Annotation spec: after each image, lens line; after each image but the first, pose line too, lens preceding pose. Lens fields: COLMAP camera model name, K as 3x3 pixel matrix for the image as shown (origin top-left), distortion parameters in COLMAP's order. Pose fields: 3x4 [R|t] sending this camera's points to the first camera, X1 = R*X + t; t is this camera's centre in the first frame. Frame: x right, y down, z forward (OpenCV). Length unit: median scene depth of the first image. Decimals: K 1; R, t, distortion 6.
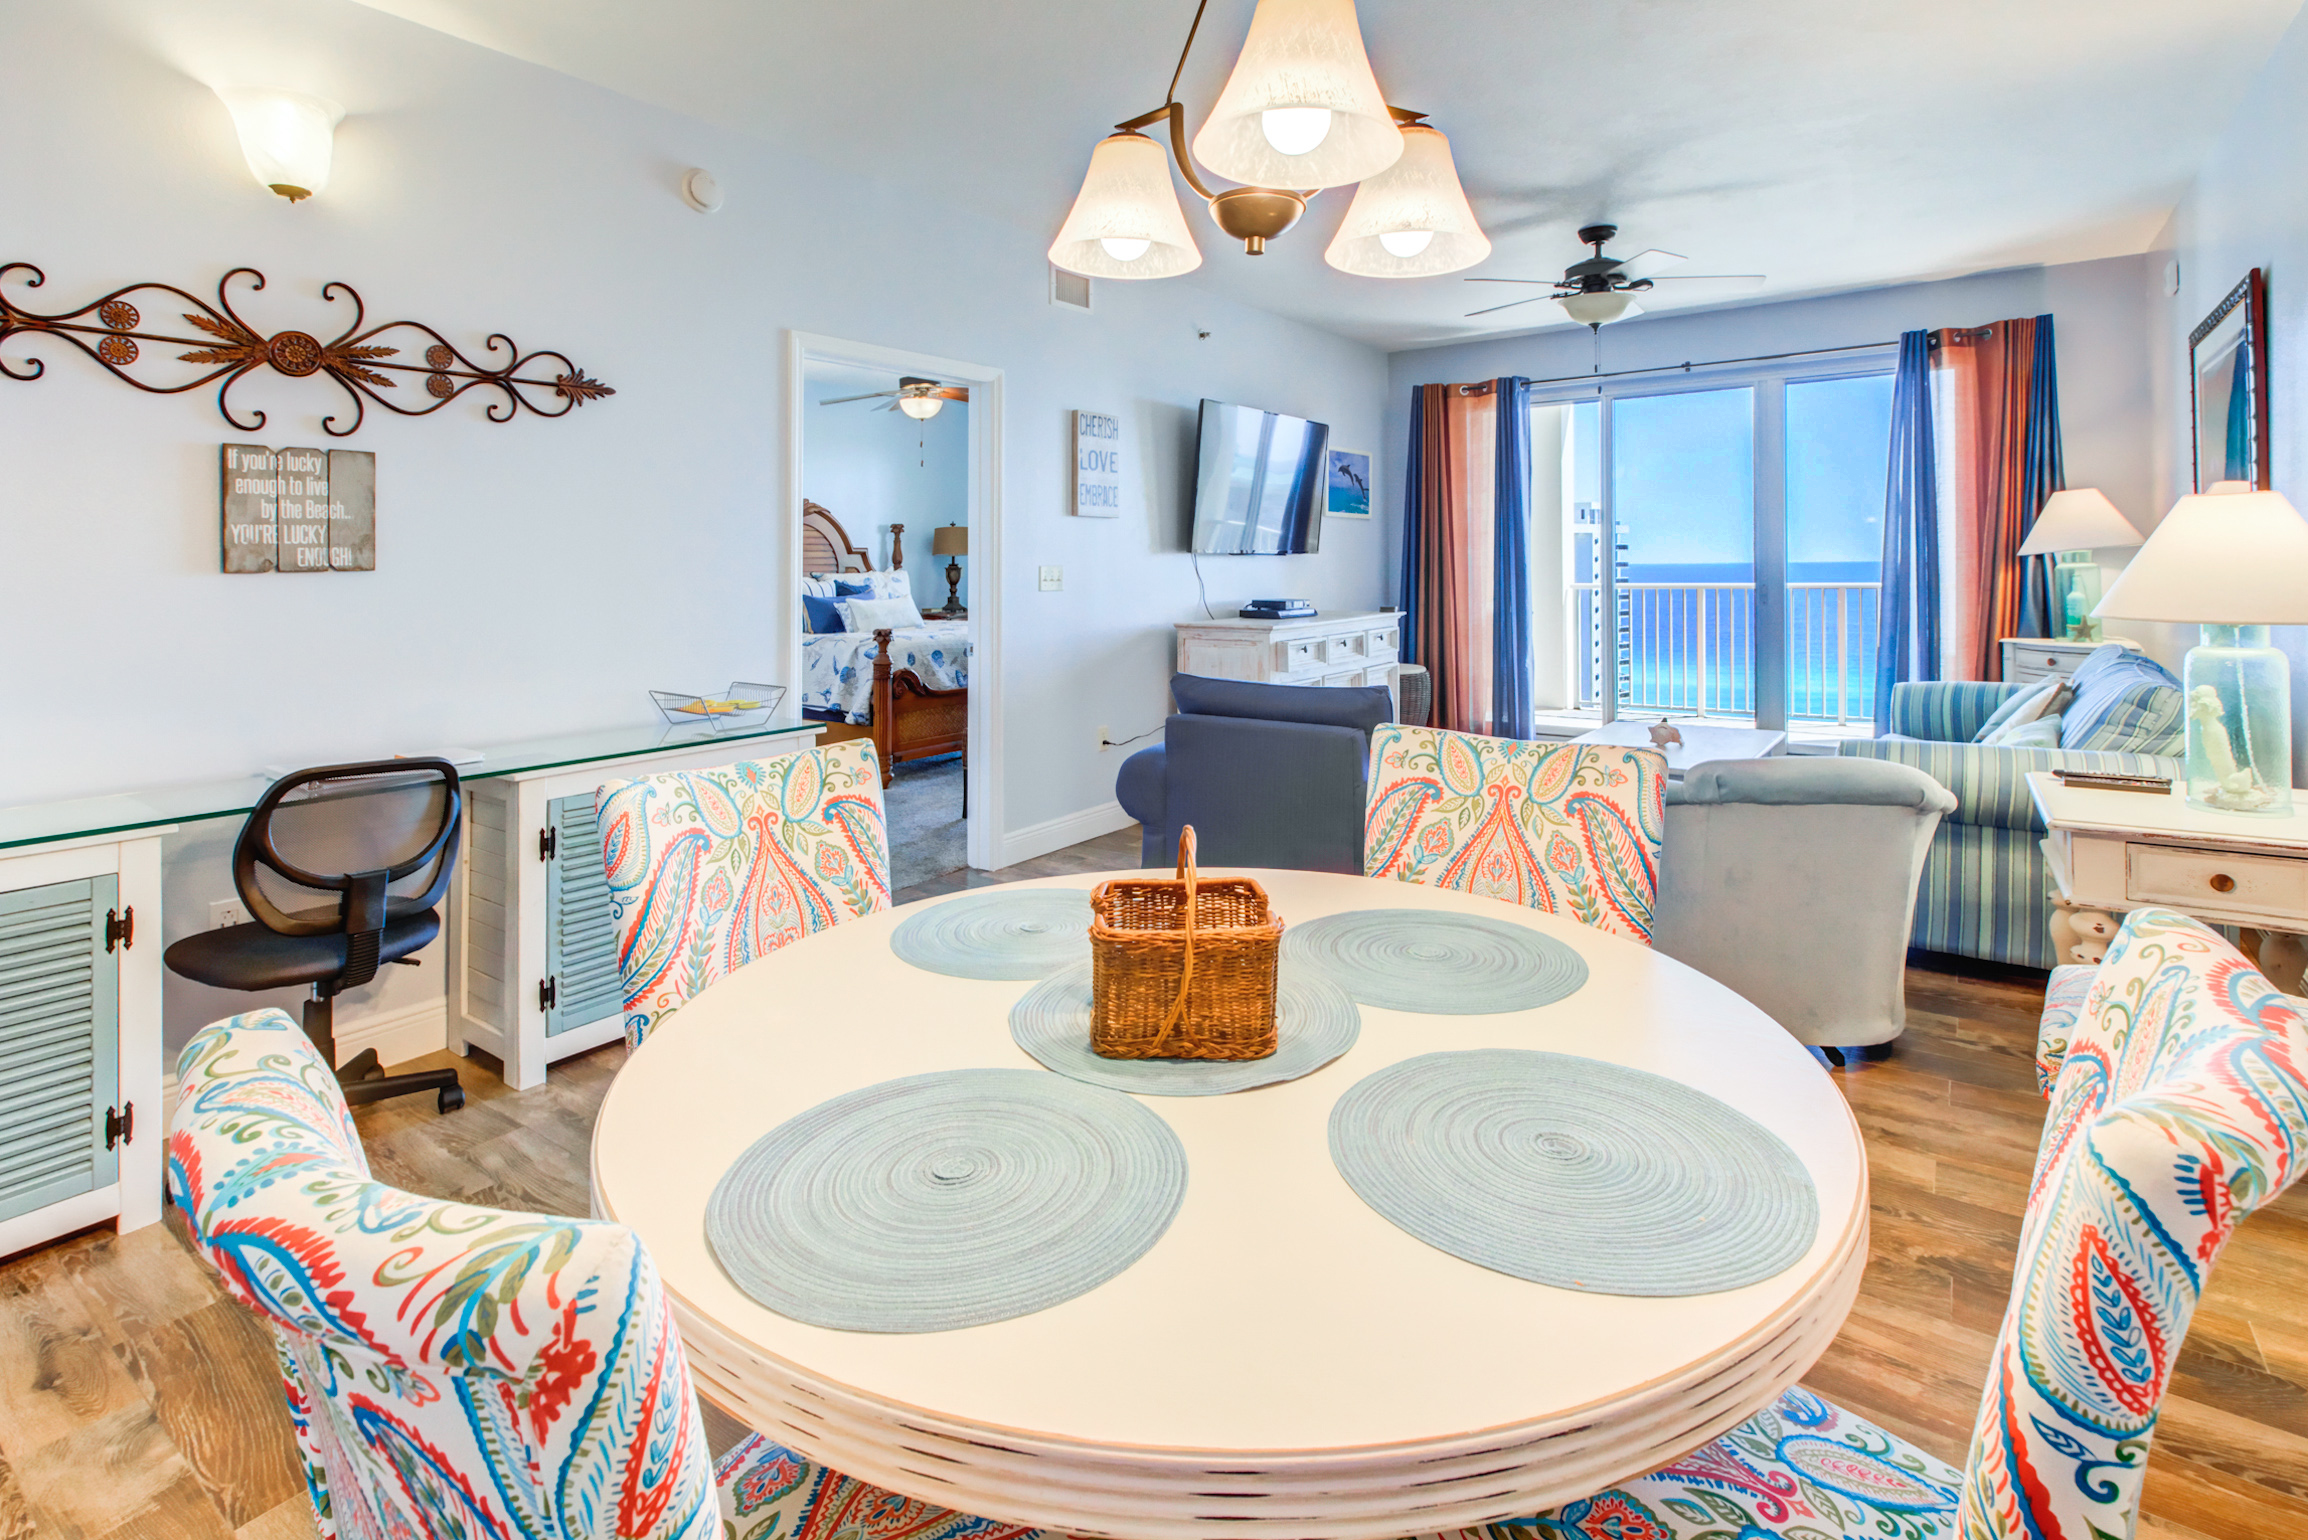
lens RADIAL K [[1094.4, 0, 1126.0], [0, 1094.4, 579.1], [0, 0, 1]] dist [-0.000045, 0.002167]
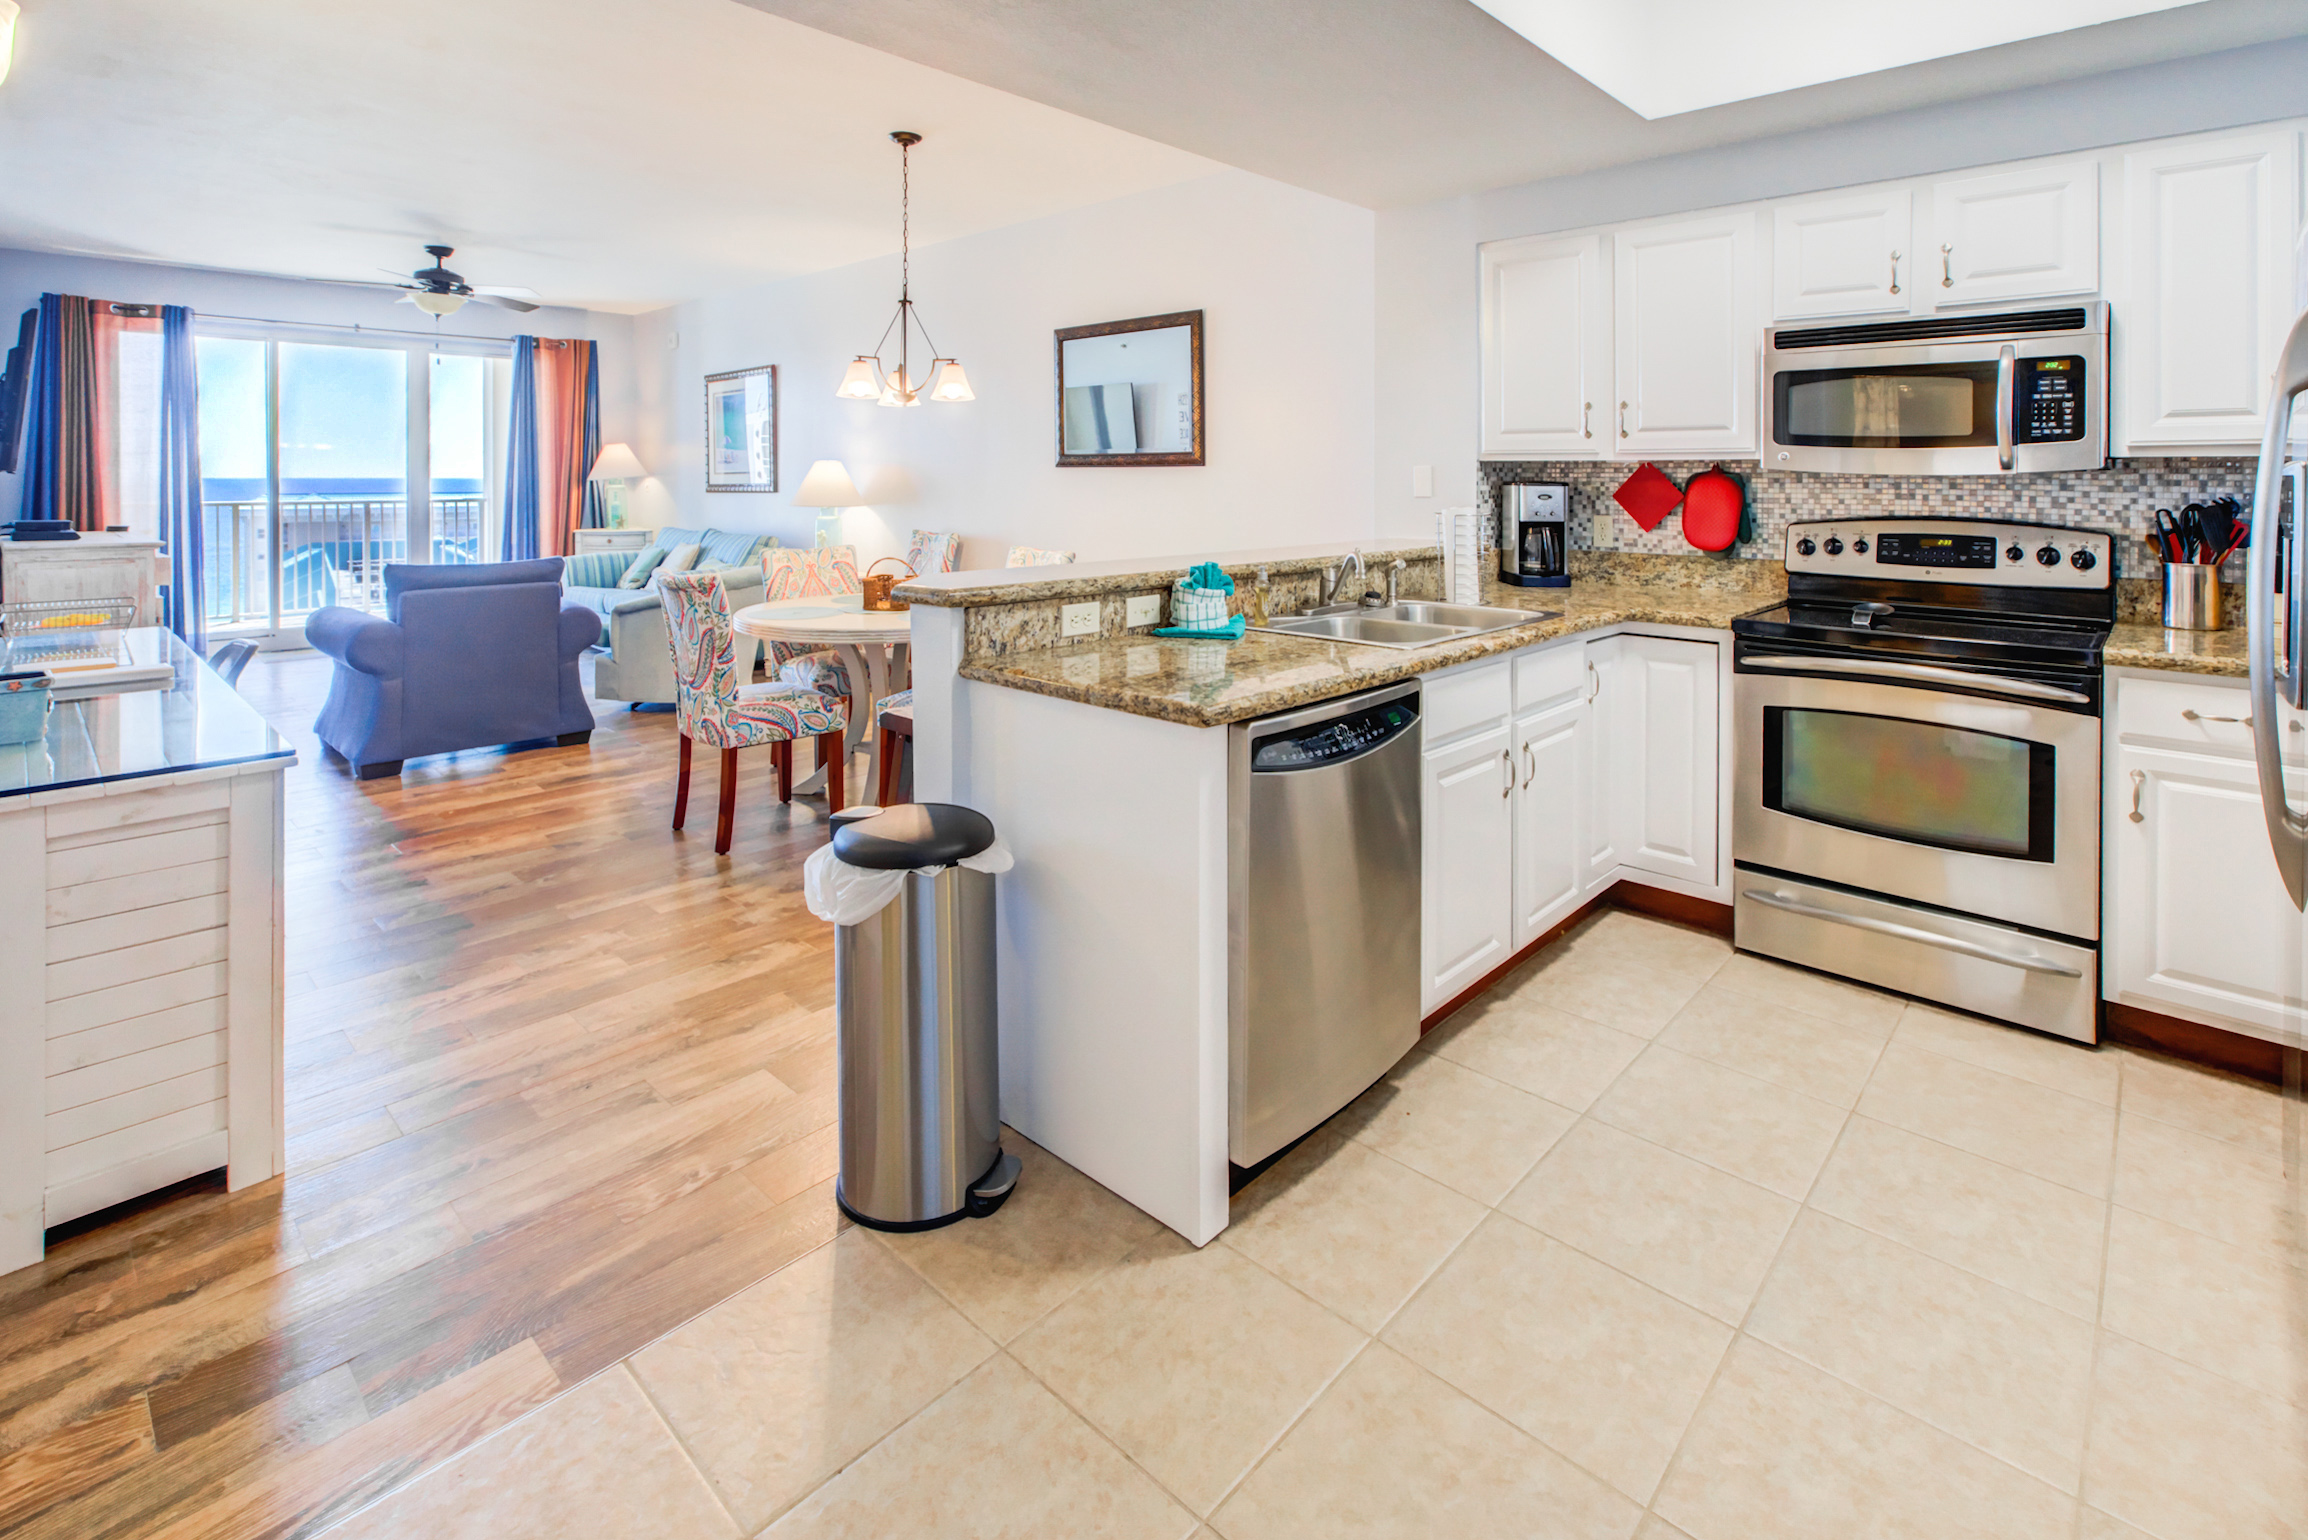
lens RADIAL K [[1094.4, 0, 1129.4], [0, 1094.4, 487.4], [0, 0, 1]] dist [-0.000045, 0.002167]
pose [[0.142886, 0.001021, 0.989739, -0.770738], [0.008663, 0.999960, -0.002282, 0.000842], [-0.989701, 0.008900, 0.142871, -0.075962]]
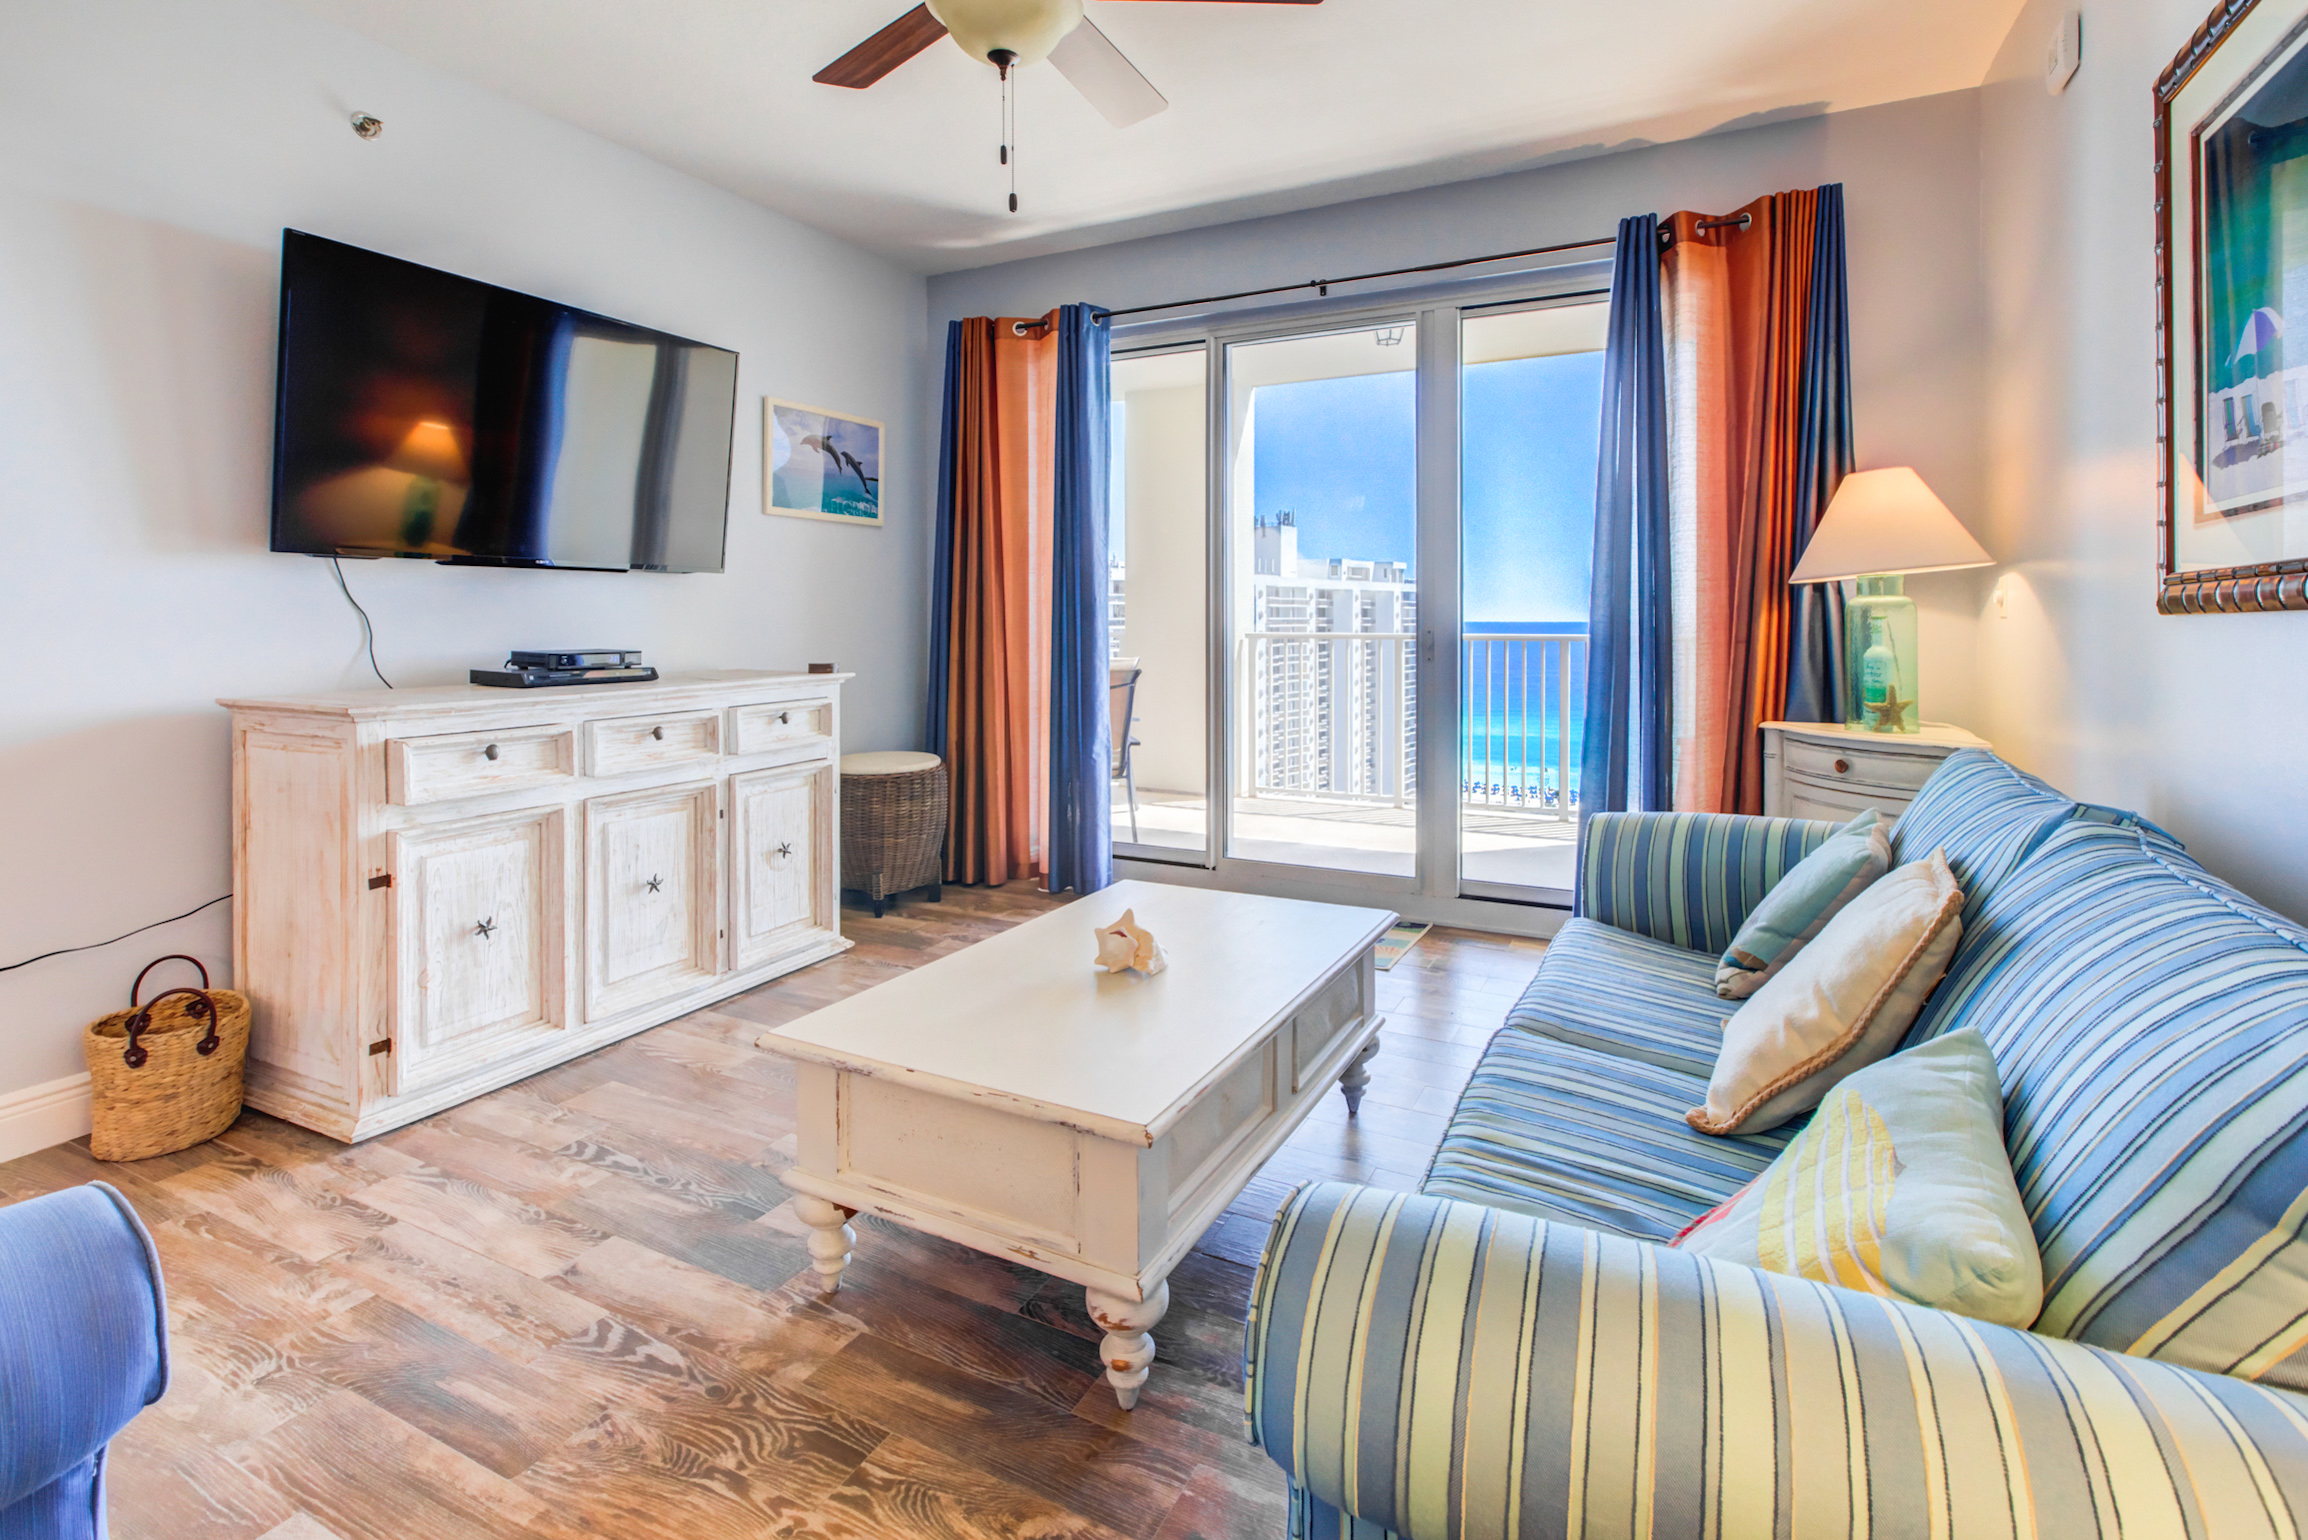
lens RADIAL K [[1094.4, 0, 1150.8], [0, 1094.4, 626.4], [0, 0, 1]] dist [-0.000045, 0.002167]
pose [[0.983429, 0.010404, 0.180995, 0.382279], [-0.009648, 0.999941, -0.005058, 0.008022], [-0.181037, 0.003228, 0.983471, 0.499081]]
